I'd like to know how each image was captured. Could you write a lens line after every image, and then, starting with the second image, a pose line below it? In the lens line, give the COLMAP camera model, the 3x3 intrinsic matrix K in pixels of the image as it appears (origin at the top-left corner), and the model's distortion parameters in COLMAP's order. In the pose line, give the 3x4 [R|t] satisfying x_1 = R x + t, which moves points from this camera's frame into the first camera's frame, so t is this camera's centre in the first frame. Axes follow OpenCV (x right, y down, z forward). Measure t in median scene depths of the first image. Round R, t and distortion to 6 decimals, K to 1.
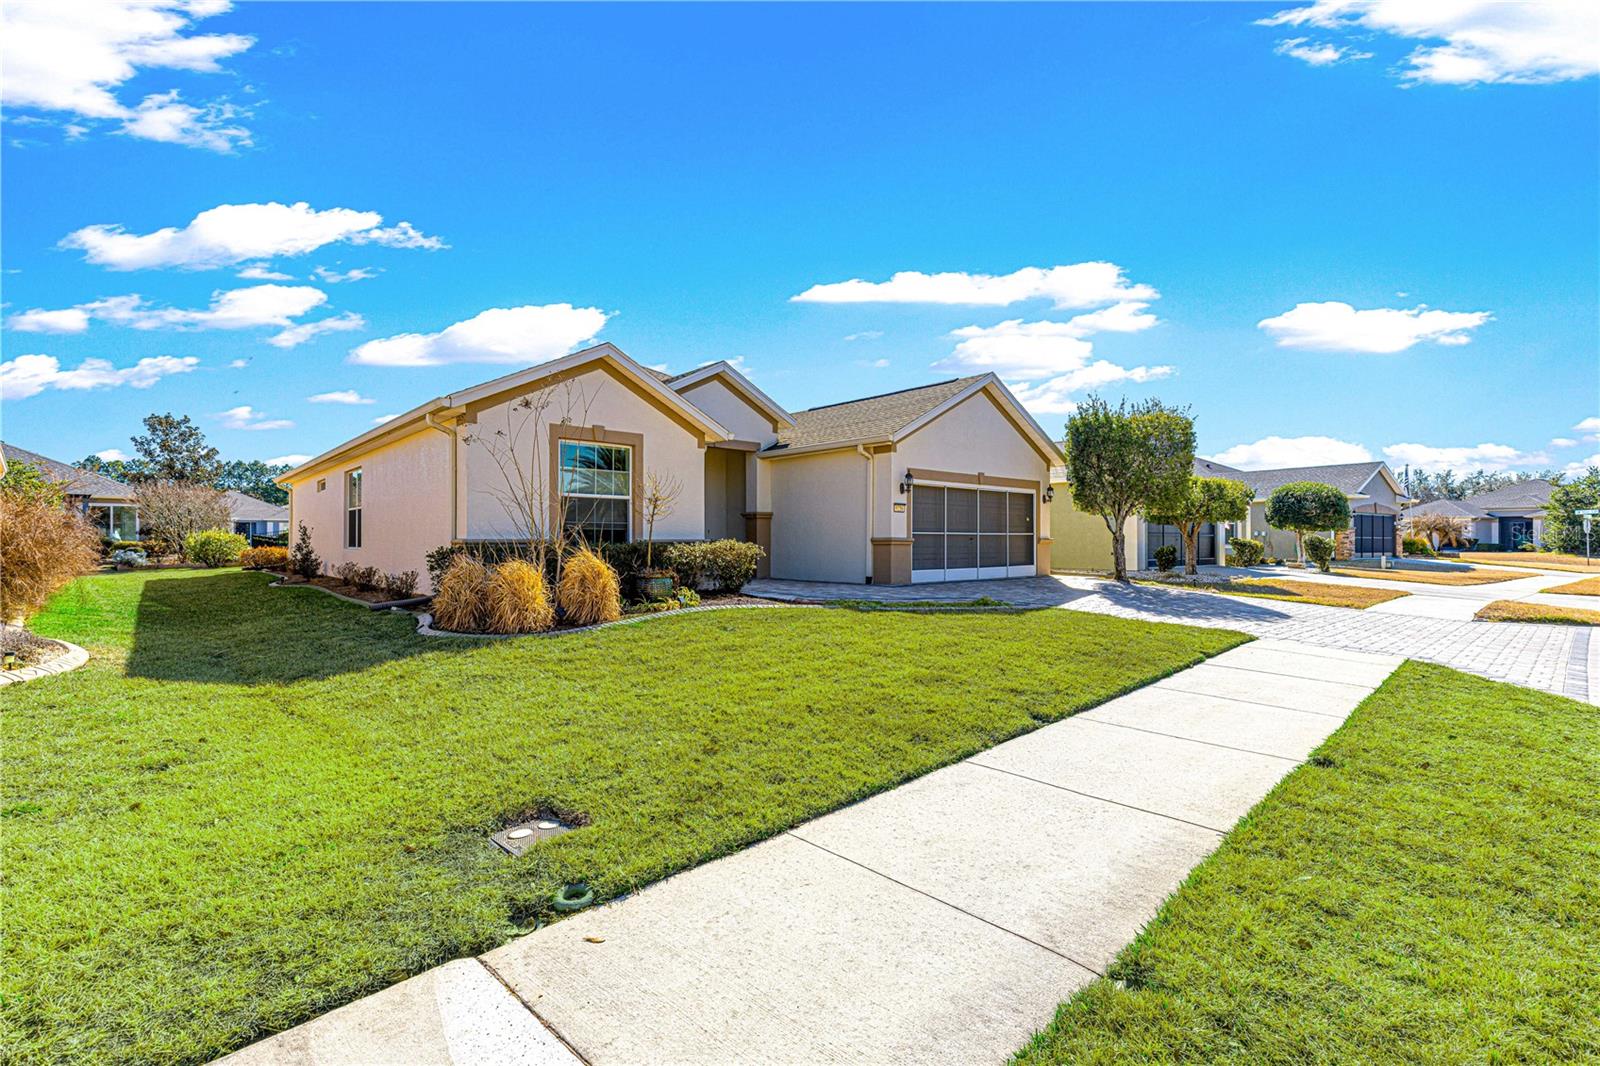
lens RADIAL K [[689.4, 0, 800.0], [0, 689.4, 533.0], [0, 0, 1]] dist [0.003356, 0.000101]
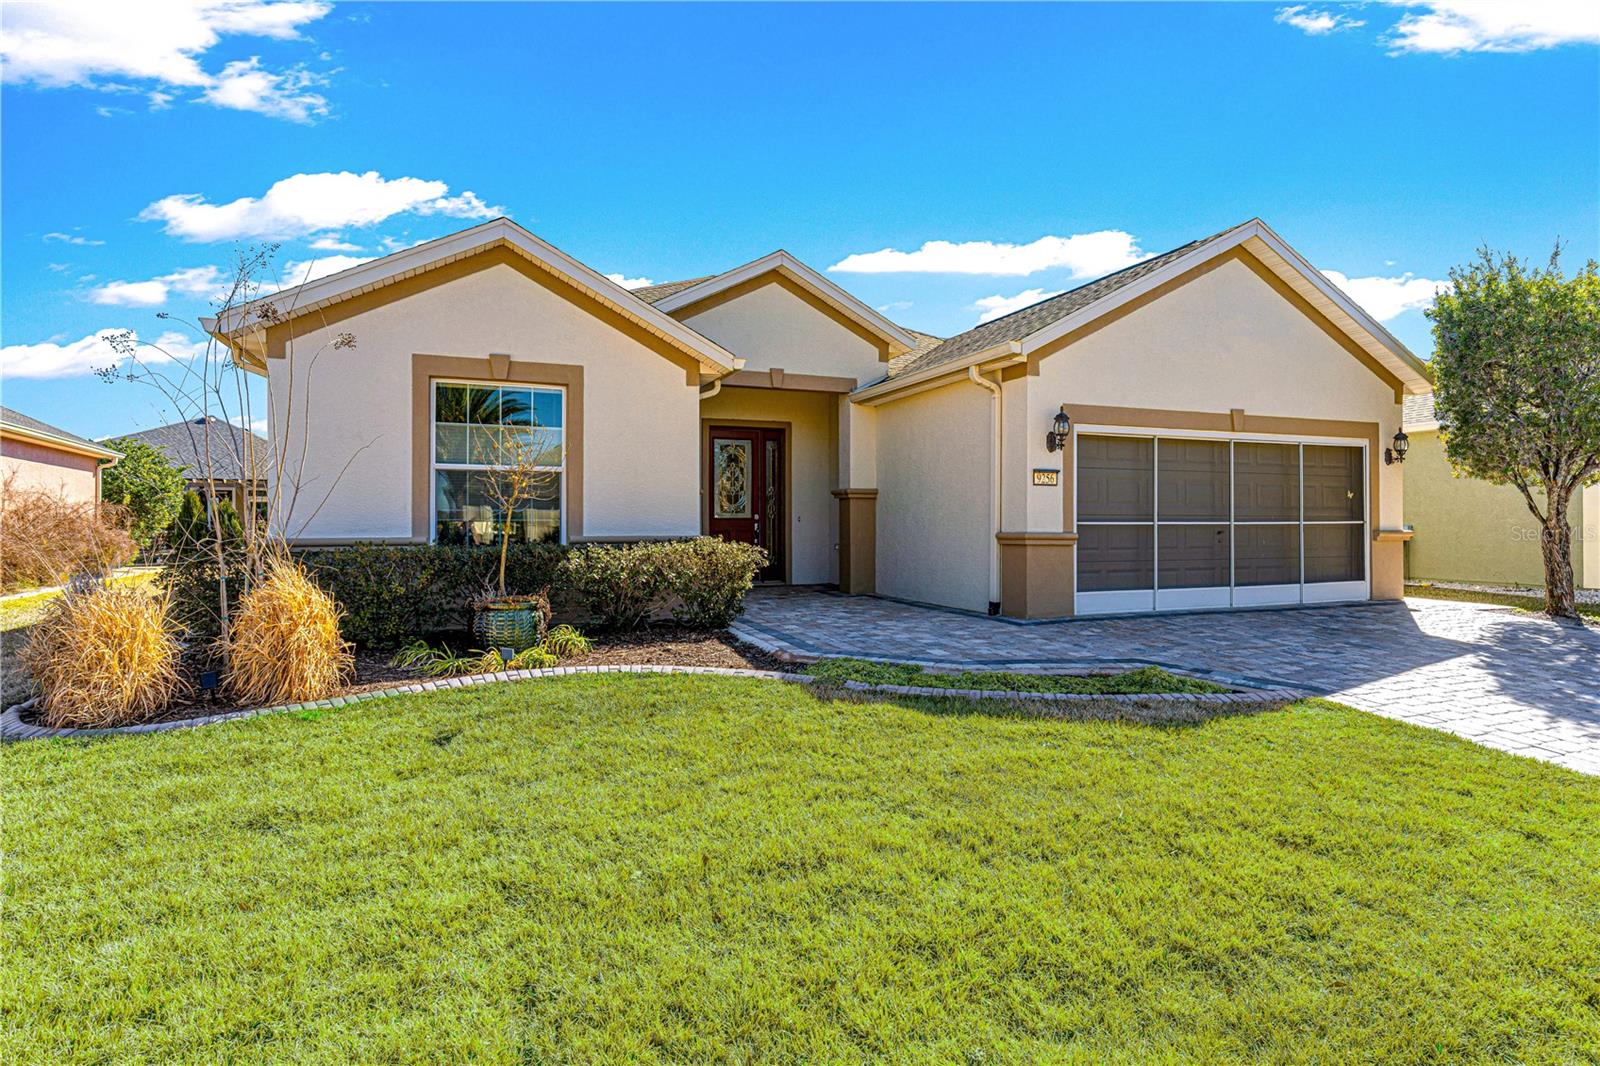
lens RADIAL K [[863.6, 0, 802.2], [0, 863.6, 513.2], [0, 0, 1]] dist [-0.004157, -0.001058]
pose [[0.945529, -0.005225, -0.325497, 0.167704], [0.004648, 0.999986, -0.002550, -0.006878], [0.325506, 0.000898, 0.945540, 0.264963]]
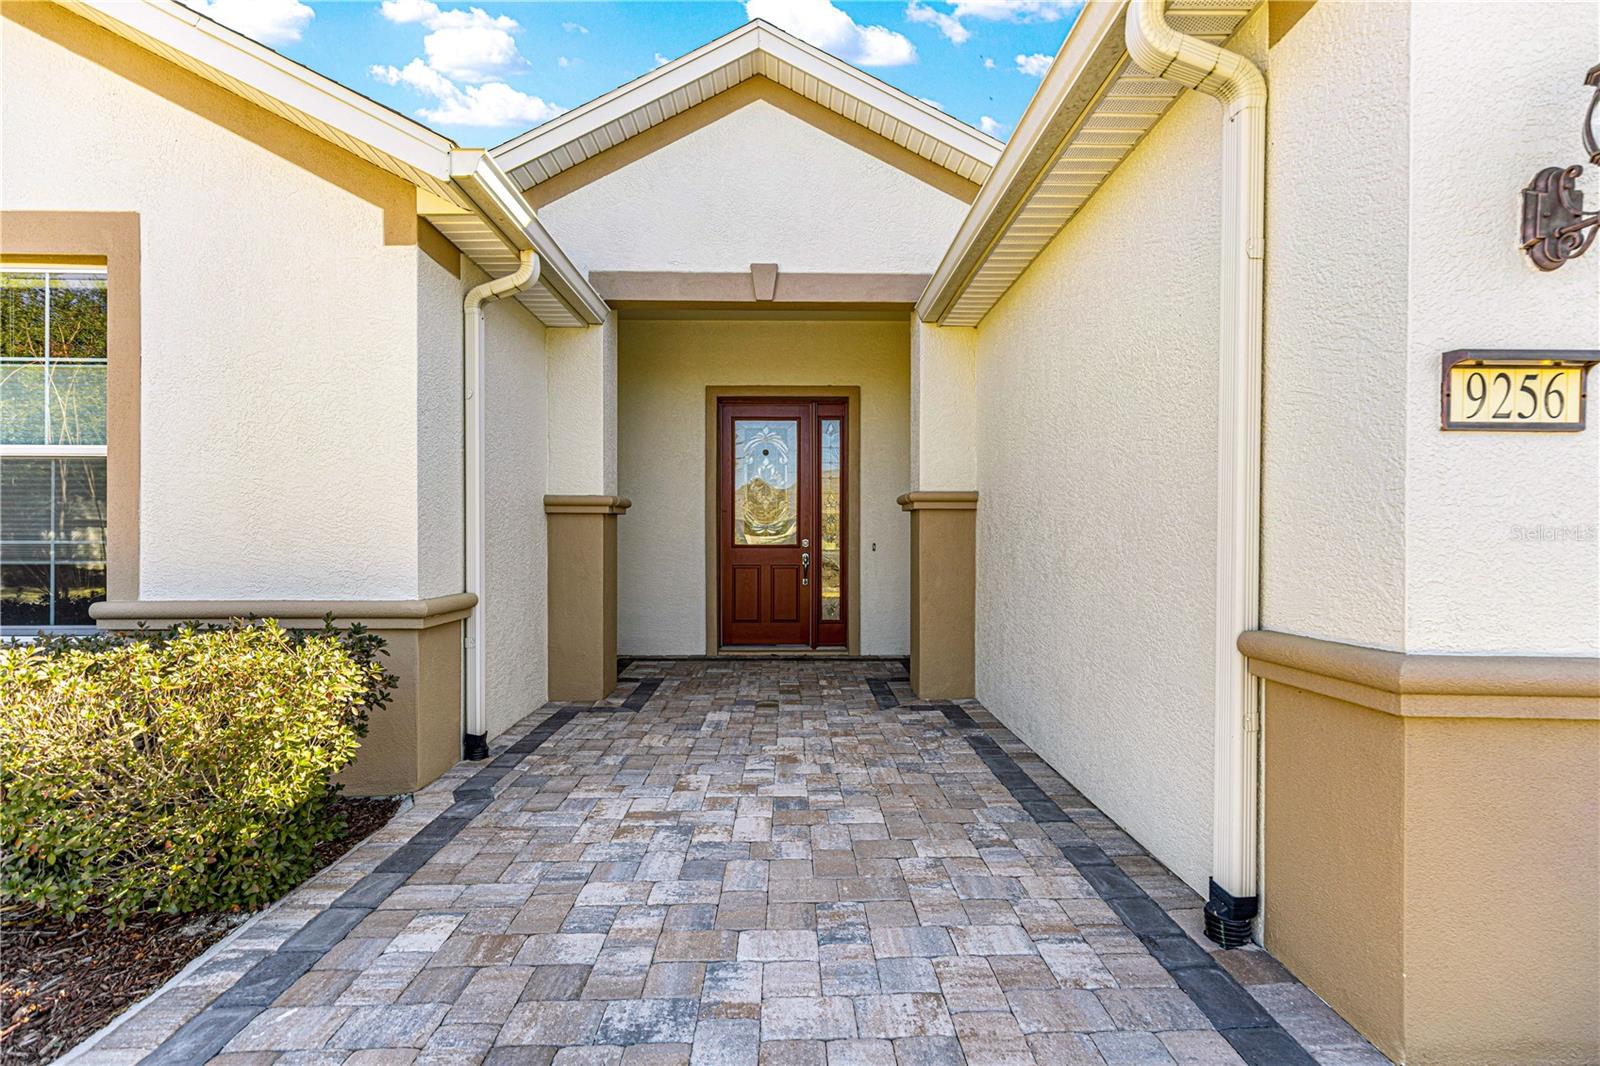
lens RADIAL K [[689.4, 0, 800.0], [0, 689.4, 533.0], [0, 0, 1]] dist [0.003356, 0.000101]
pose [[0.760573, -0.002660, -0.649247, 0.116489], [0.005722, 0.999980, 0.002606, -0.013231], [0.649227, -0.005697, 0.760573, 0.768383]]
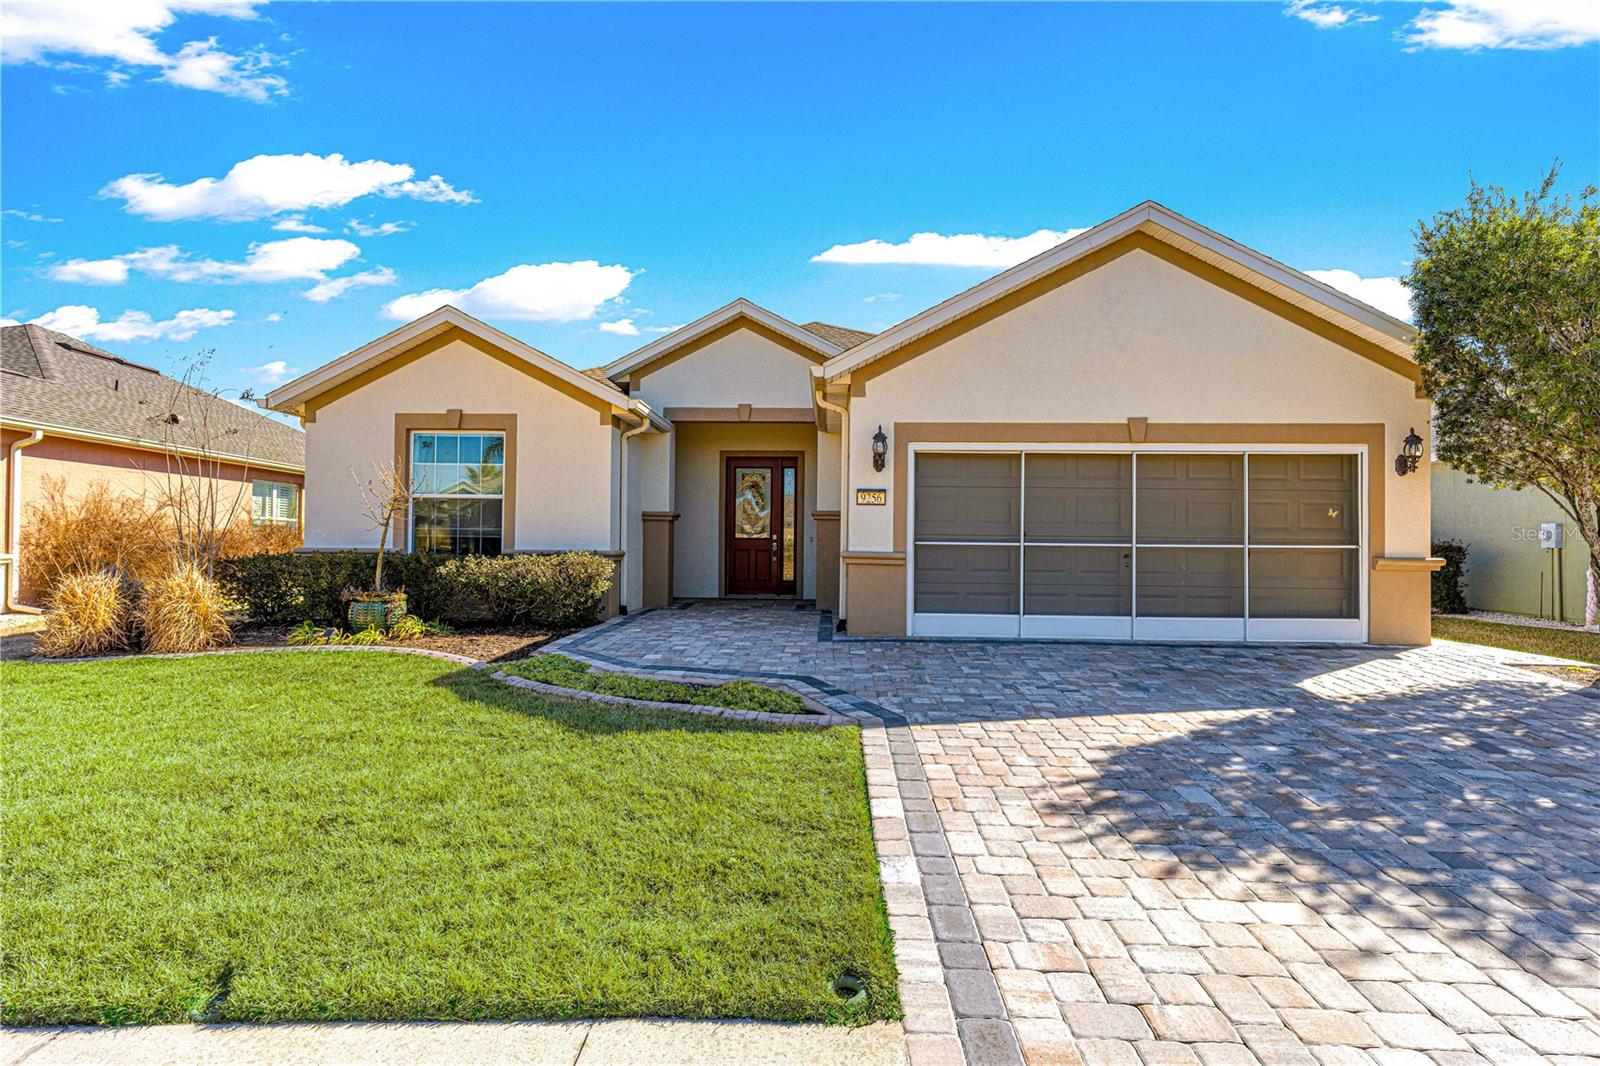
lens RADIAL K [[793.2, 0, 800.0], [0, 793.2, 533.0], [0, 0, 1]] dist [-0.012198, -0.000118]
pose [[0.719220, -0.004094, -0.694771, 0.497686], [-0.003585, 0.999947, -0.009603, -0.001472], [0.694774, 0.009398, 0.719167, 0.462750]]
